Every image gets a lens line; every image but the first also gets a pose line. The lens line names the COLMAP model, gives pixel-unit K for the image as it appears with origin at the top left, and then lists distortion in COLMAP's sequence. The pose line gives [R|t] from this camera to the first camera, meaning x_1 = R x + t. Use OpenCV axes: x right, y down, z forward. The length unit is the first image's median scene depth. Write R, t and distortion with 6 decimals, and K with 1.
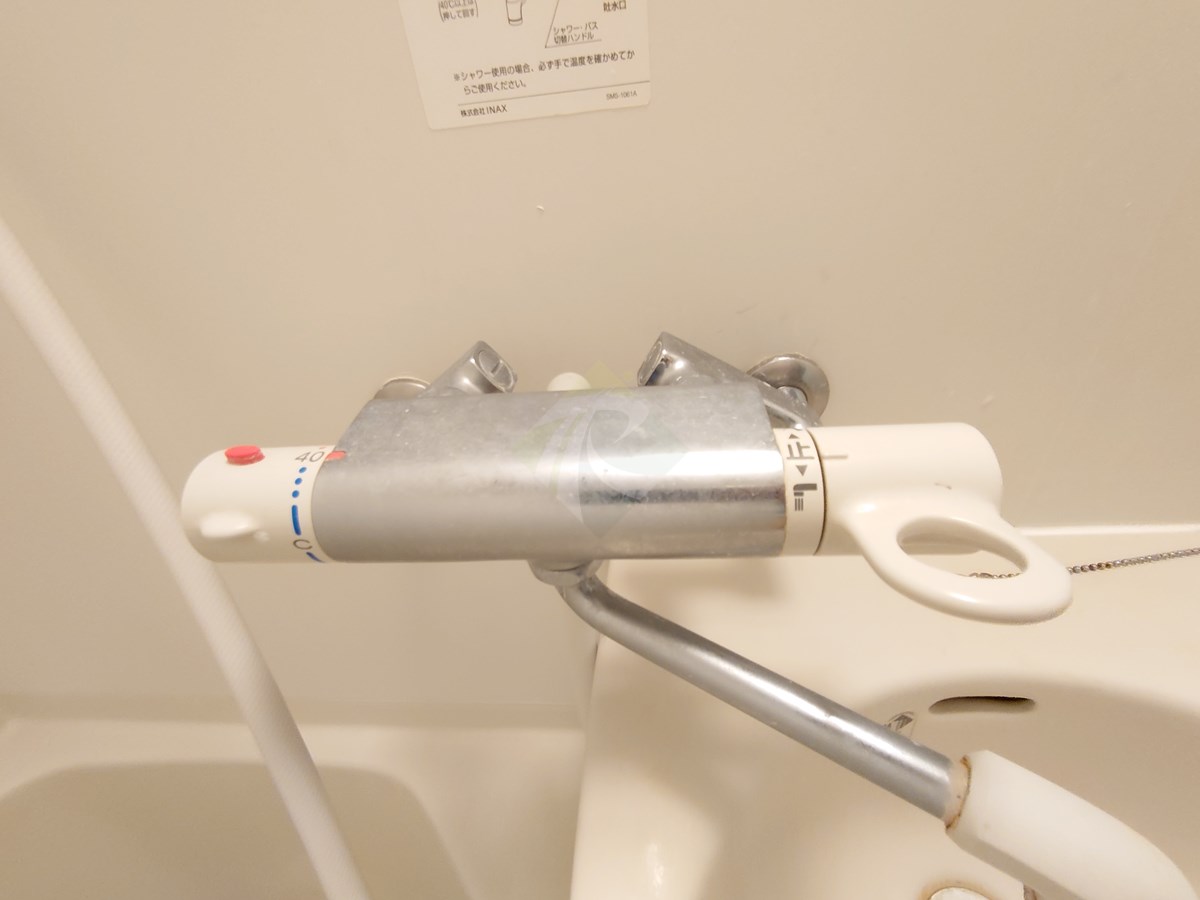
lens RADIAL K [[524.4, 0, 600.0], [0, 524.4, 450.0], [0, 0, 1]] dist [0.000165, -0.000297]
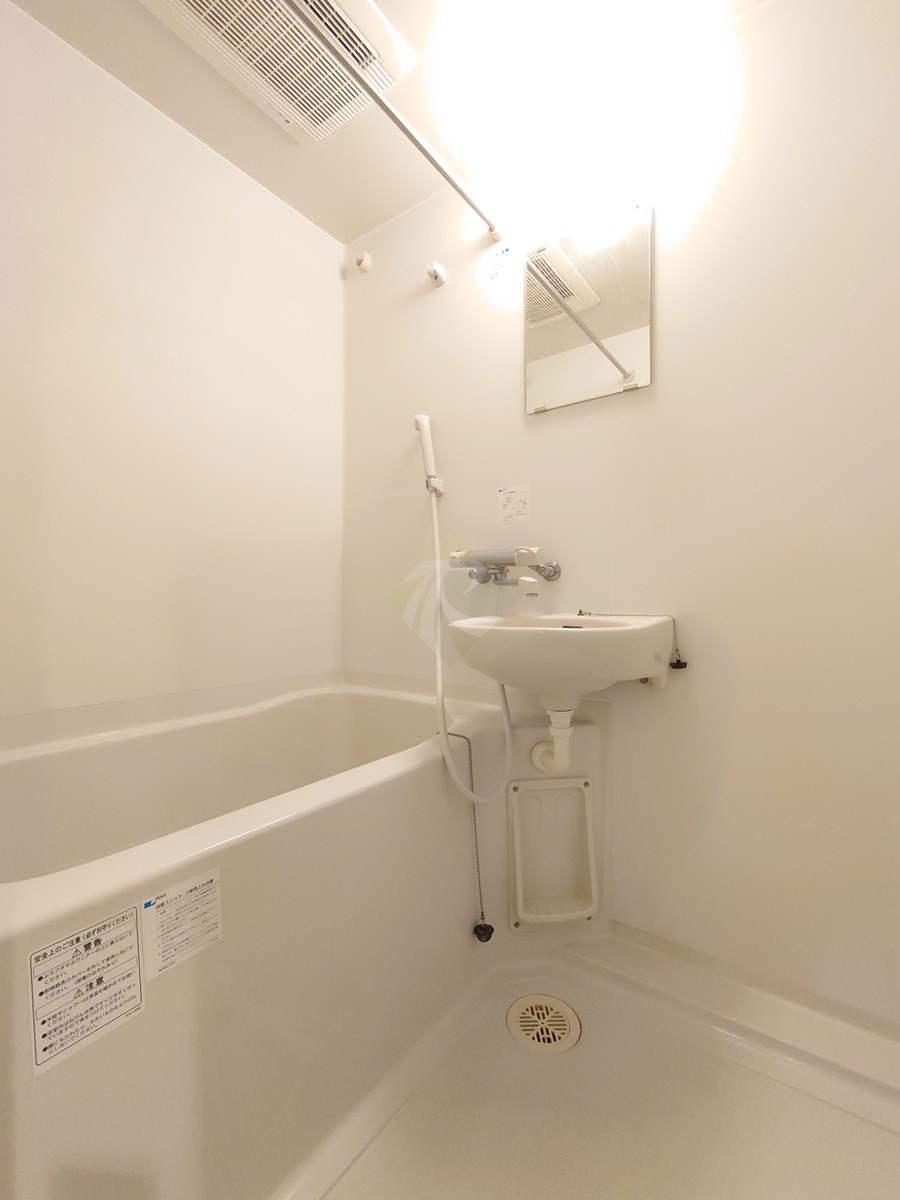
lens RADIAL K [[515.4, 0, 450.0], [0, 515.4, 606.5], [0, 0, 1]] dist [-0.000579, -0.000733]
pose [[0.835596, 0.093140, -0.541392, 2.946515], [-0.360477, 0.836632, -0.412435, 3.349232], [0.414532, 0.539788, 0.732661, -3.636383]]
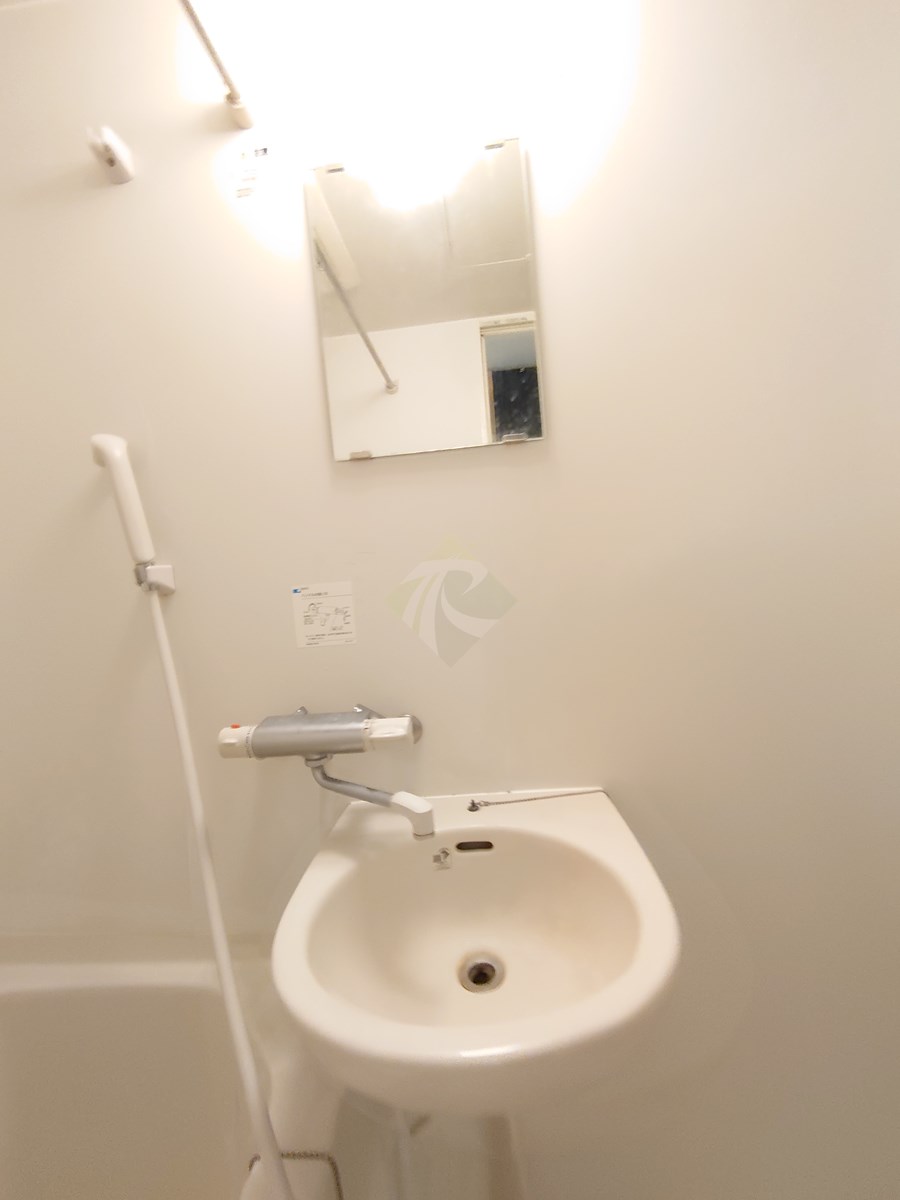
lens RADIAL K [[515.4, 0, 450.0], [0, 515.4, 606.5], [0, 0, 1]] dist [-0.000579, -0.000733]
pose [[0.999788, 0.011636, -0.017003, 0.860688], [-0.018564, 0.866758, -0.498384, 0.983951], [0.008939, 0.498594, 0.866790, -2.433829]]
